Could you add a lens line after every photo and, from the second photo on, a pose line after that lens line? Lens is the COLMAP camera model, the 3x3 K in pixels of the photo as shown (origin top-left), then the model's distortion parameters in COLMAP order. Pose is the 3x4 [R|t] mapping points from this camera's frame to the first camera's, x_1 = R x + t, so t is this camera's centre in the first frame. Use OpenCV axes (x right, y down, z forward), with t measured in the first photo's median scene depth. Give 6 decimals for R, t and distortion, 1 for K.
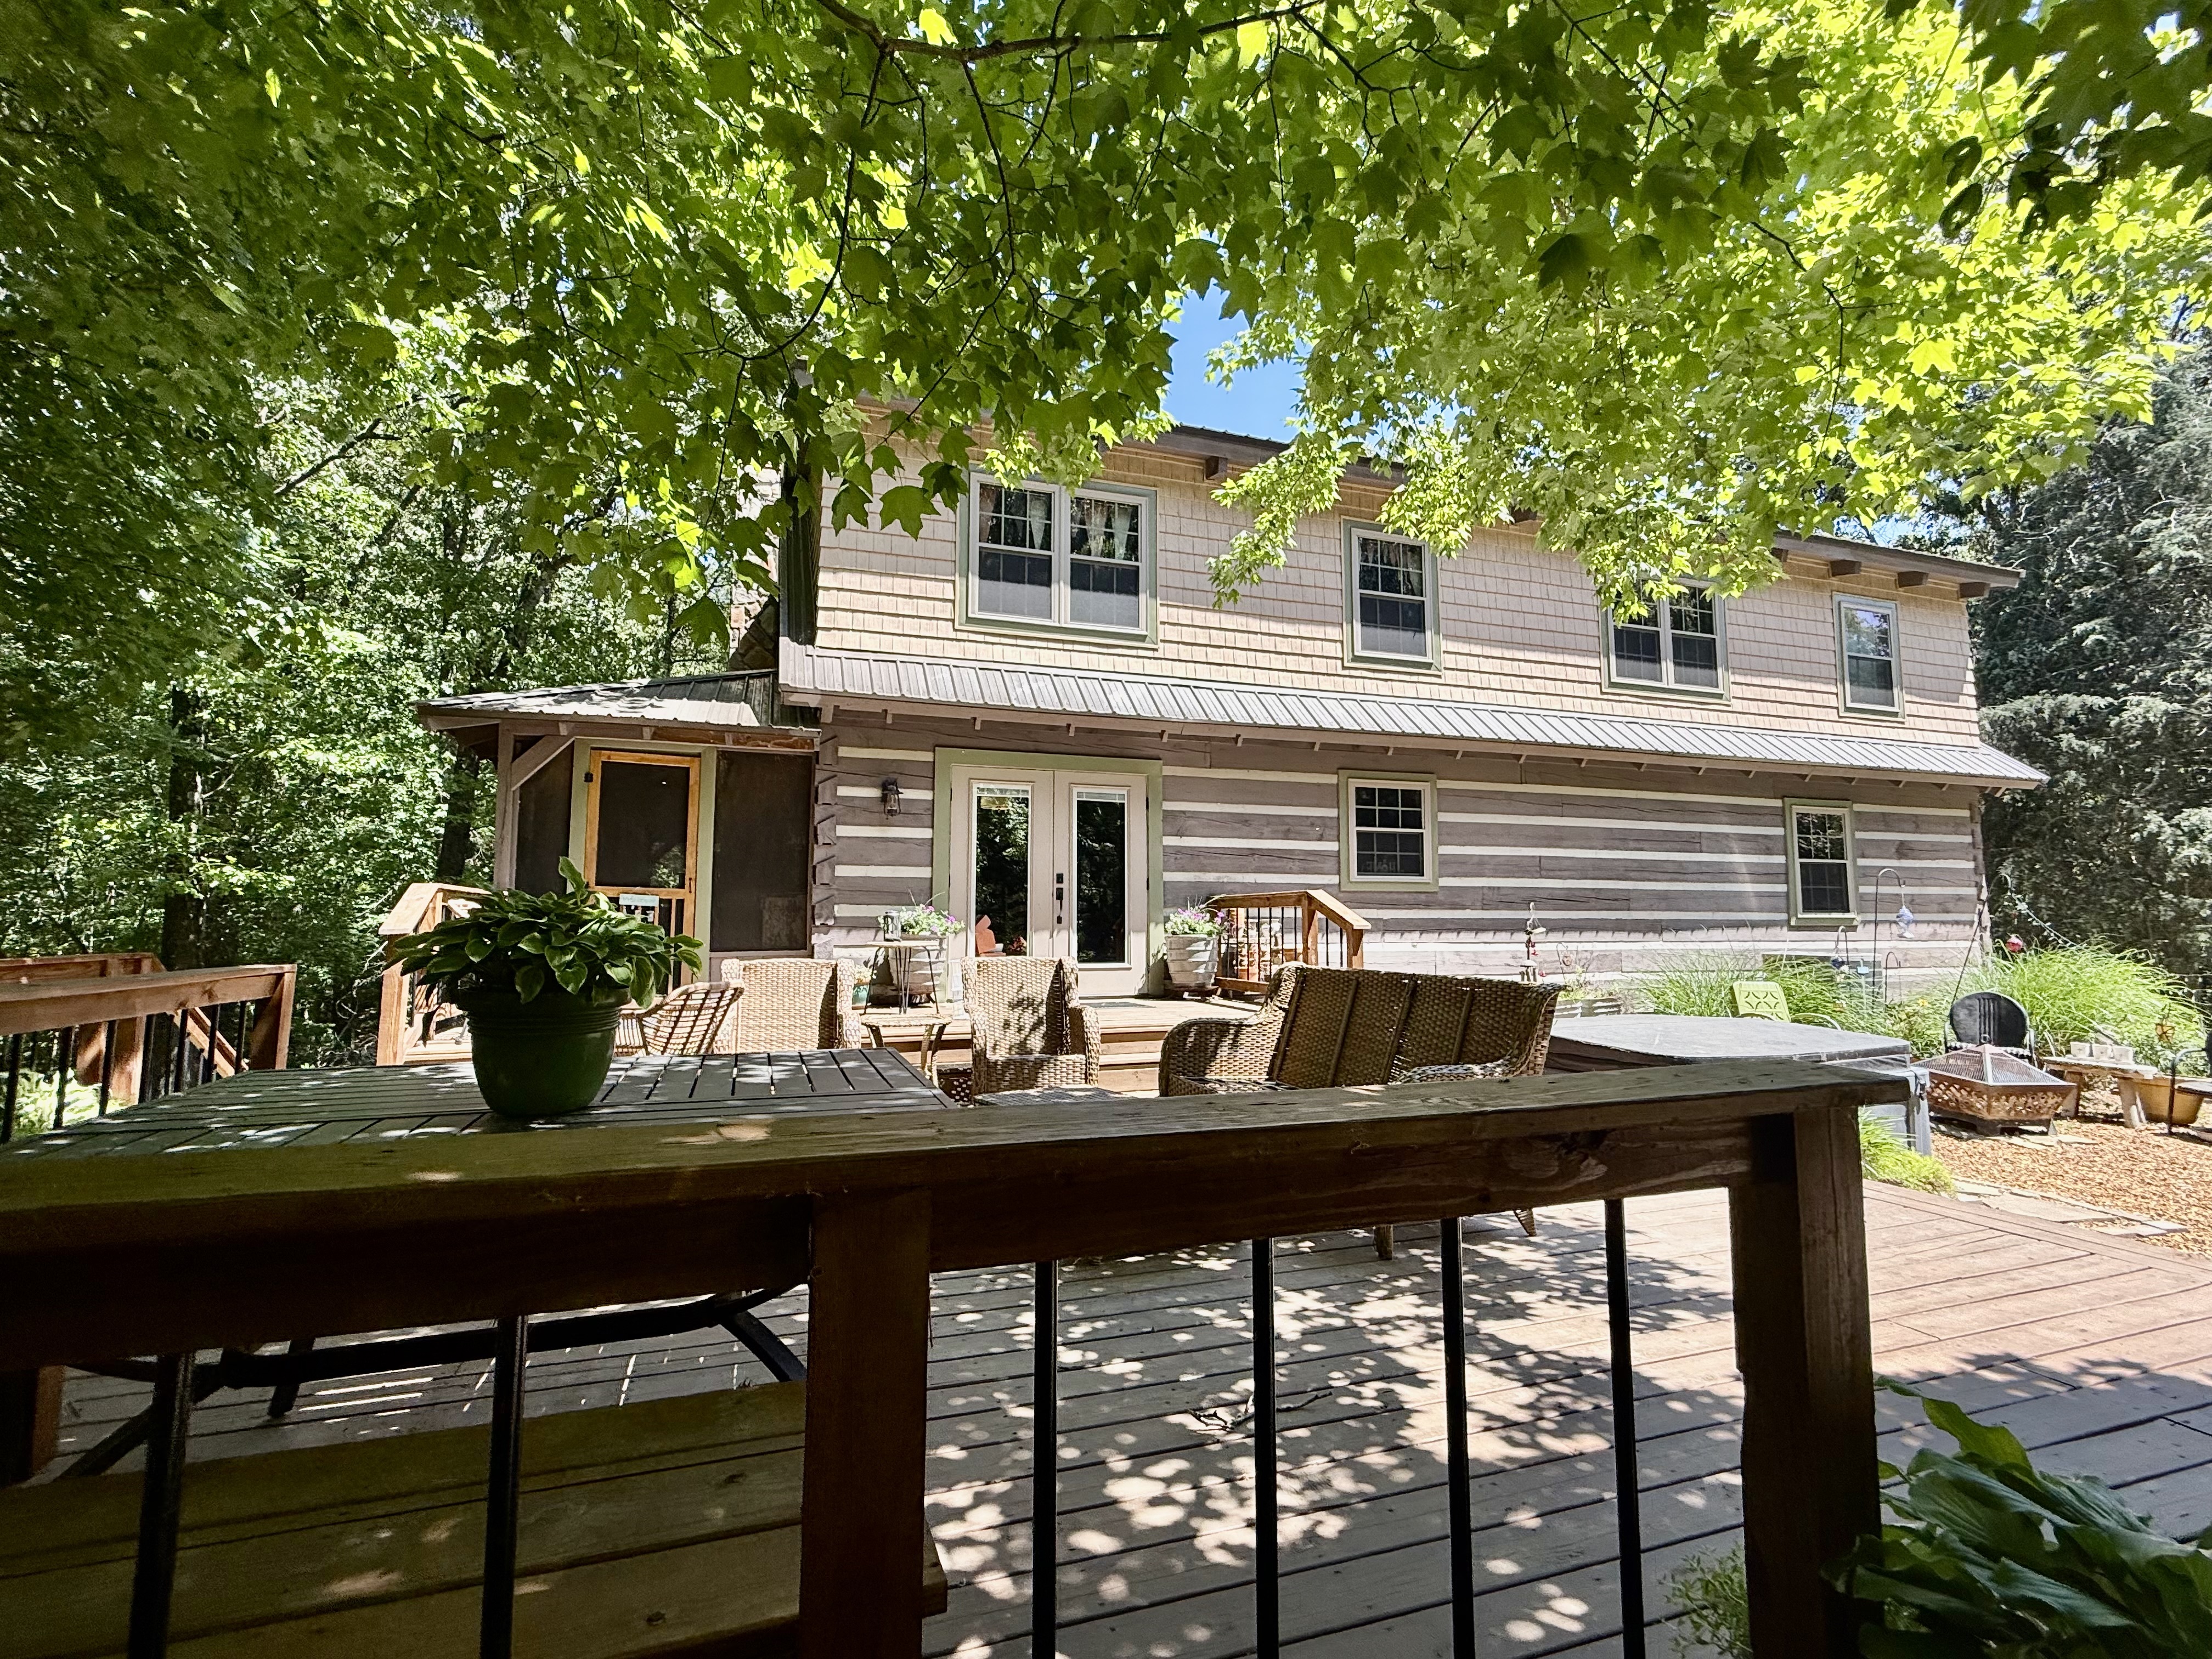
lens RADIAL K [[1027.9, 0, 1114.0], [0, 1027.9, 815.7], [0, 0, 1]] dist [0.002332, 0.001187]
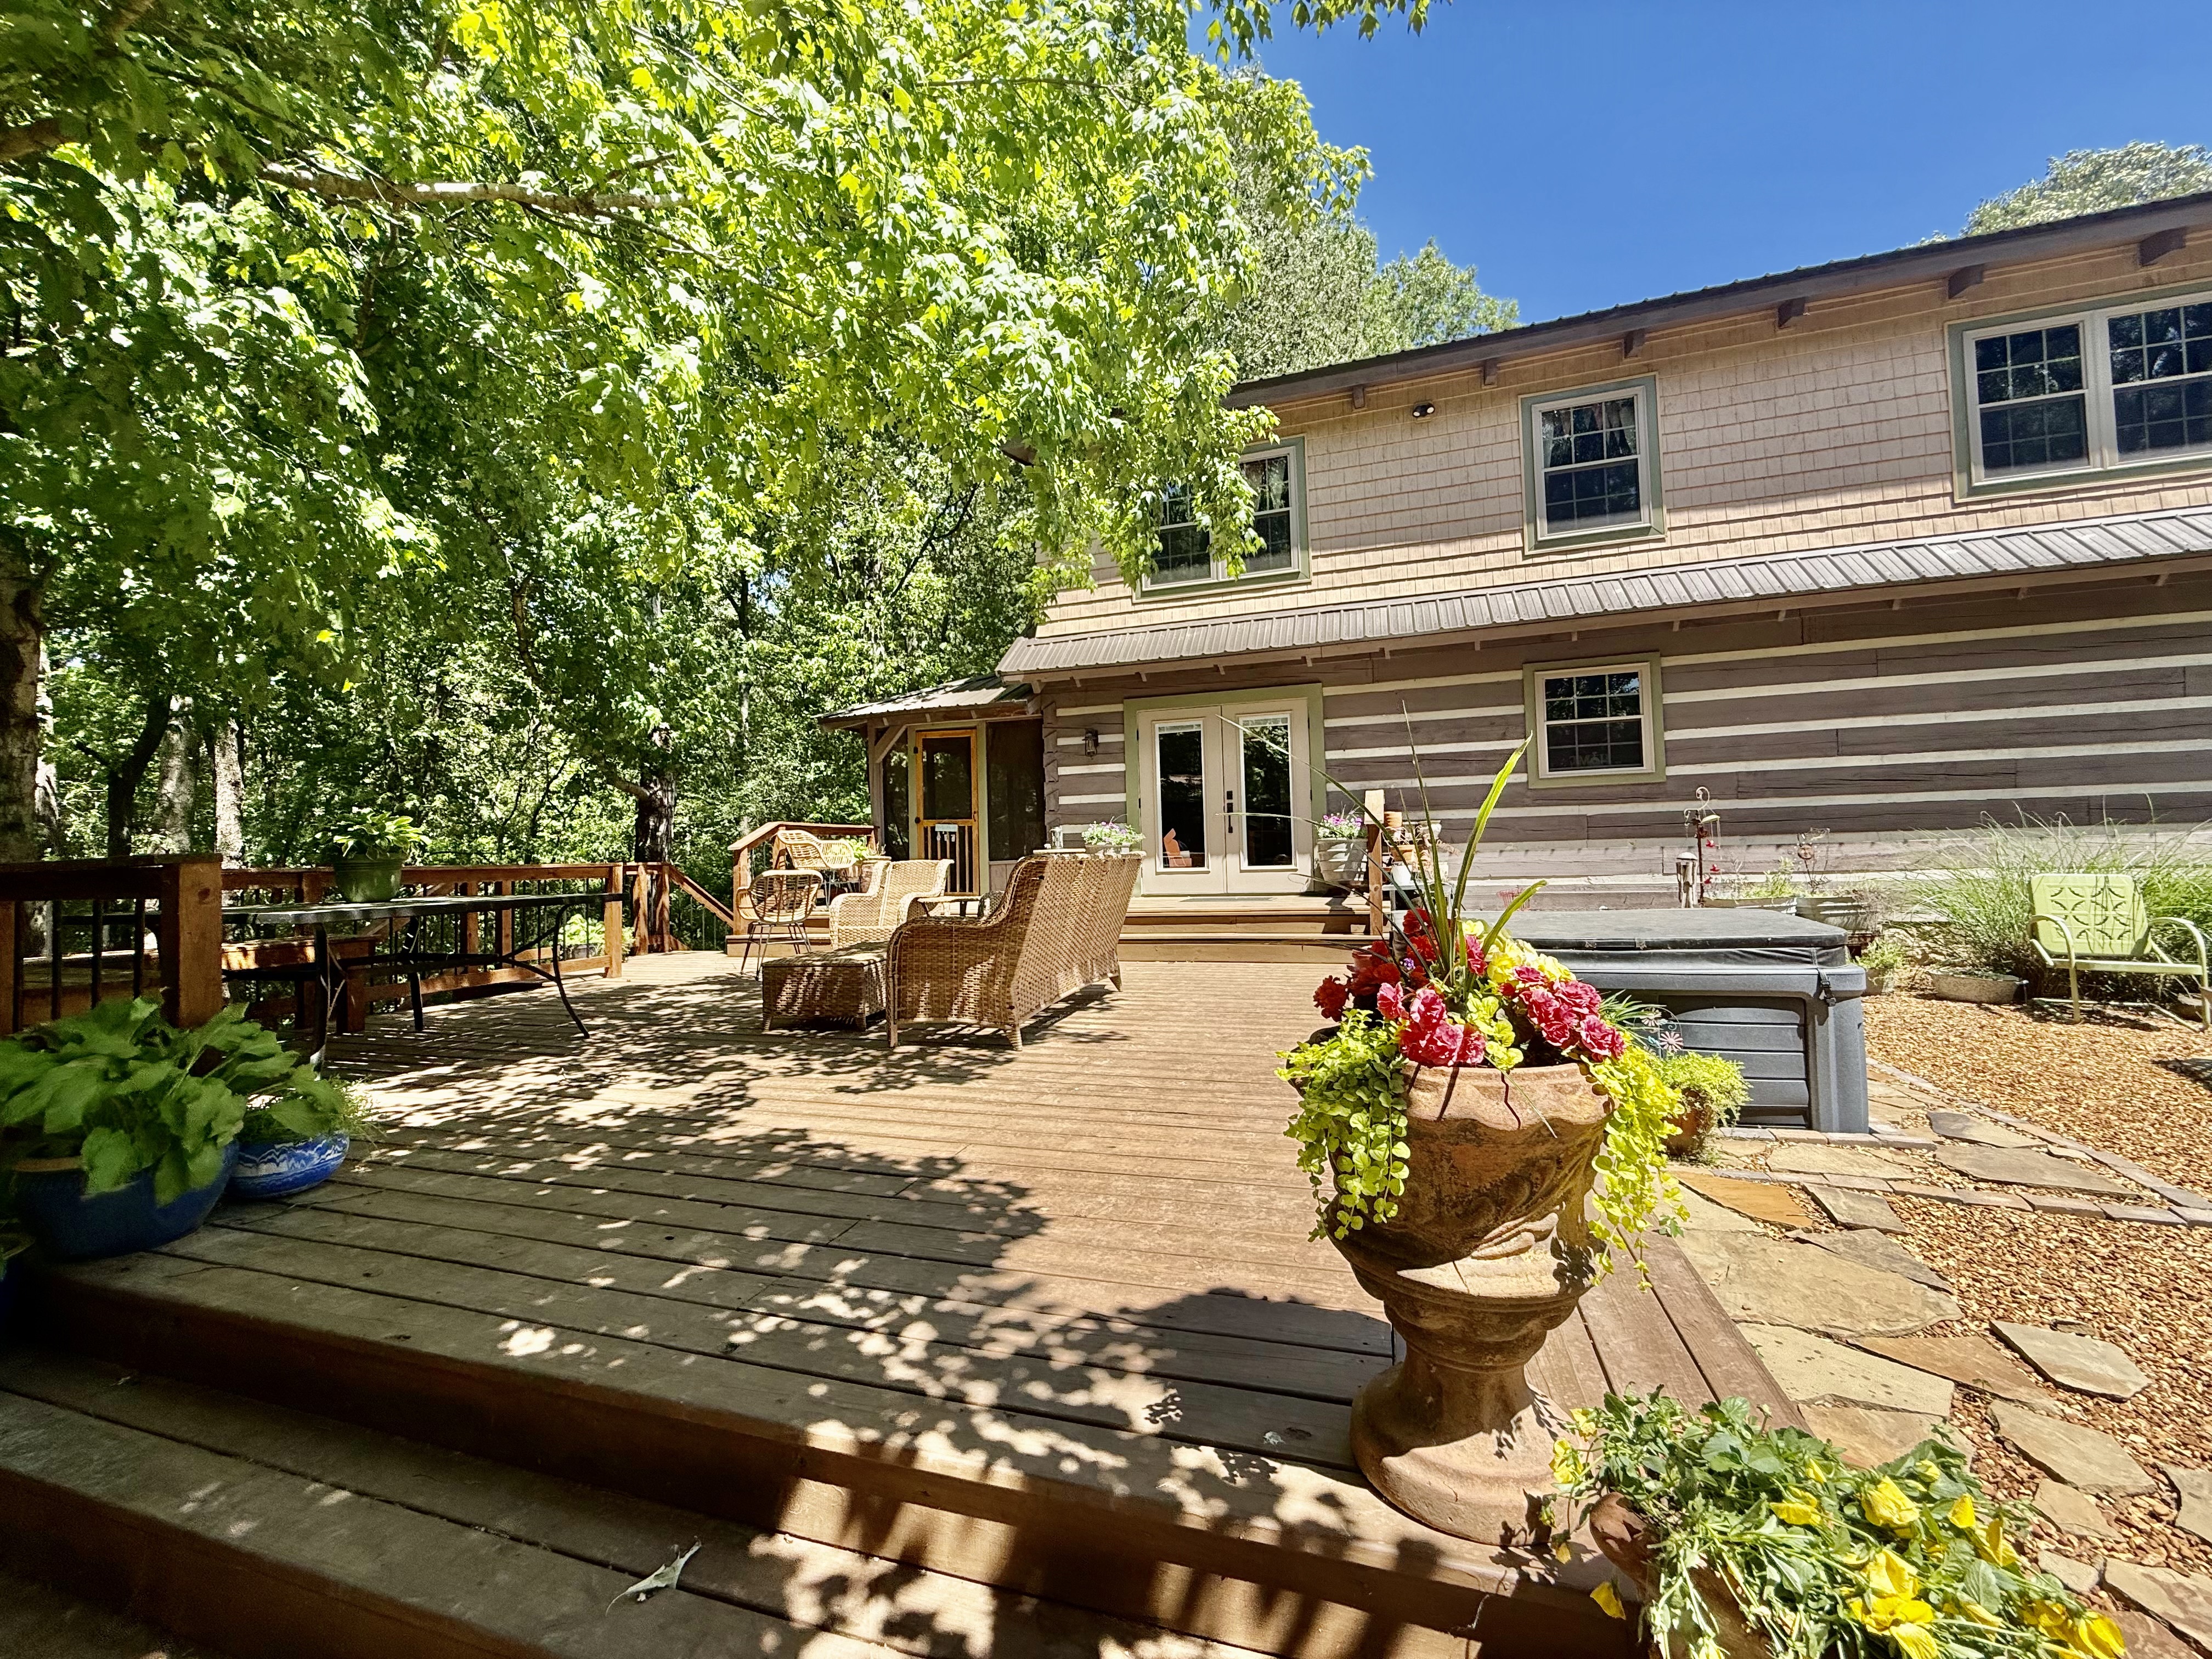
lens RADIAL K [[876.6, 0, 1107.3], [0, 876.6, 824.6], [0, 0, 1]] dist [0.002544, 0.000670]
pose [[0.791463, -0.046429, -0.609451, 0.483667], [0.091833, 0.994825, 0.043472, 0.040002], [0.604278, -0.090374, 0.791631, 0.113712]]
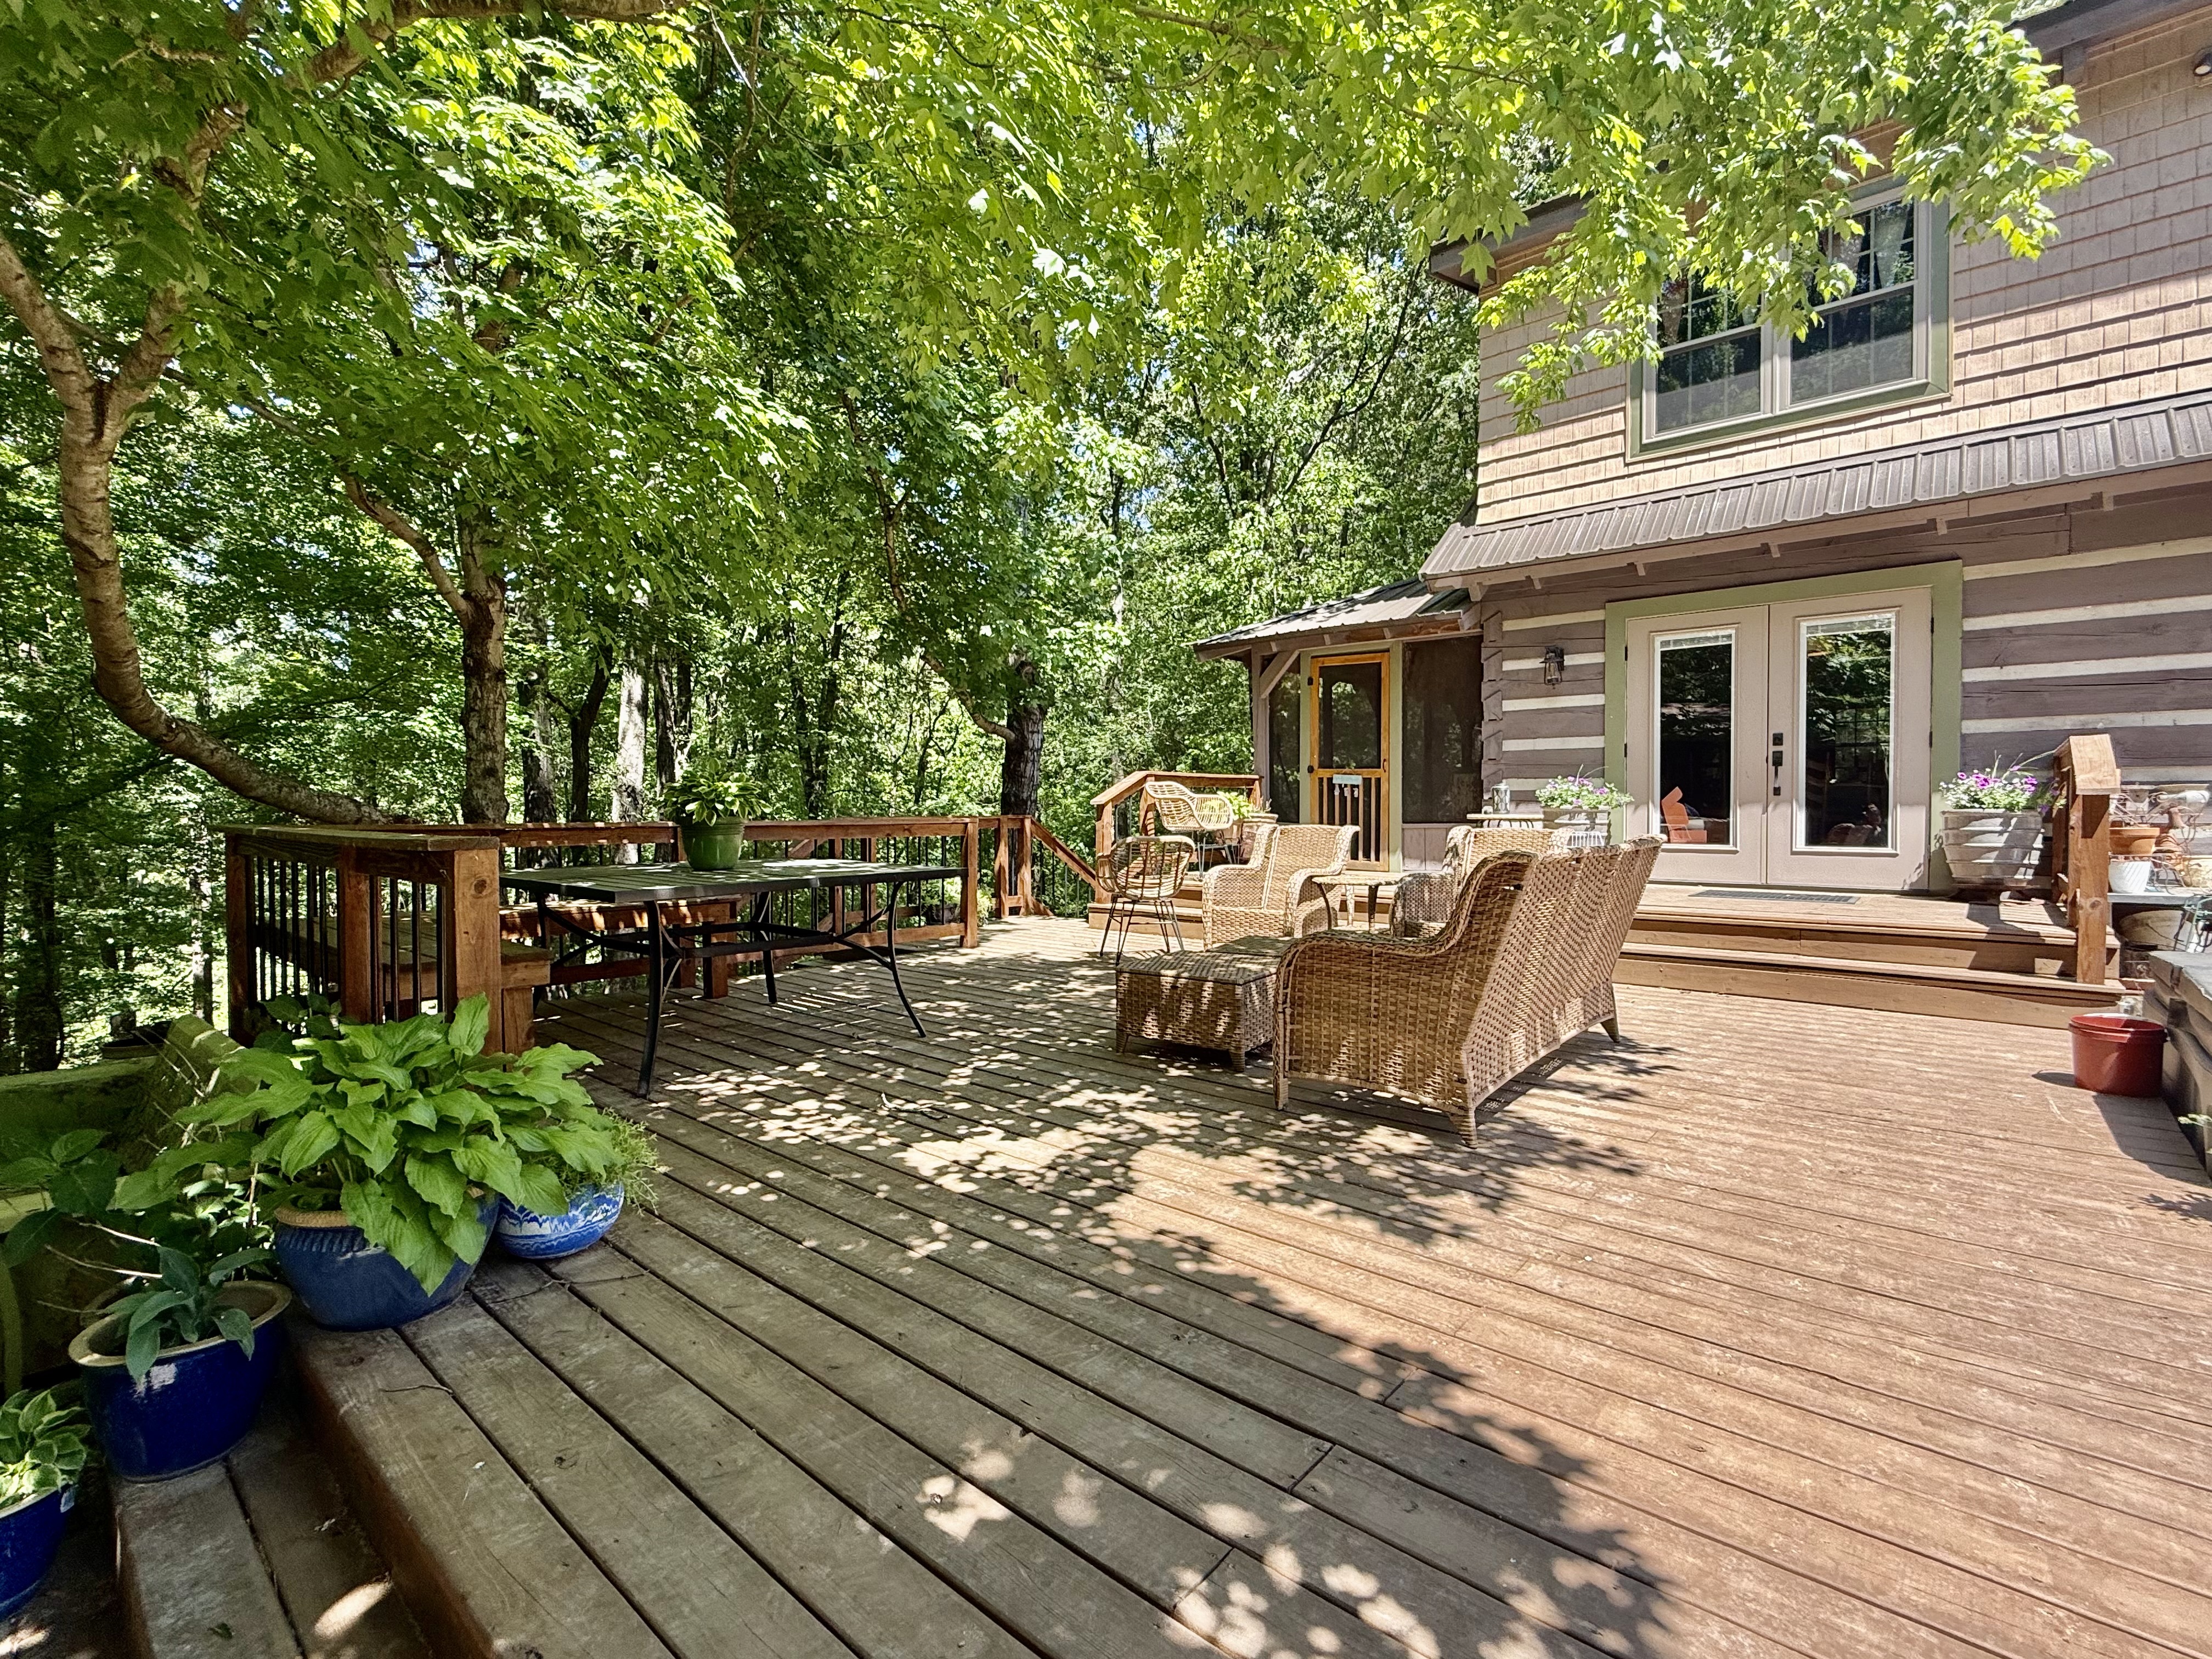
lens RADIAL K [[1027.9, 0, 1097.4], [0, 1027.9, 818.9], [0, 0, 1]] dist [0.002332, 0.001187]
pose [[0.480423, 0.007031, -0.877009, 0.422332], [0.089410, 0.994365, 0.056950, 0.031760], [0.872468, -0.105774, 0.477087, 0.159736]]
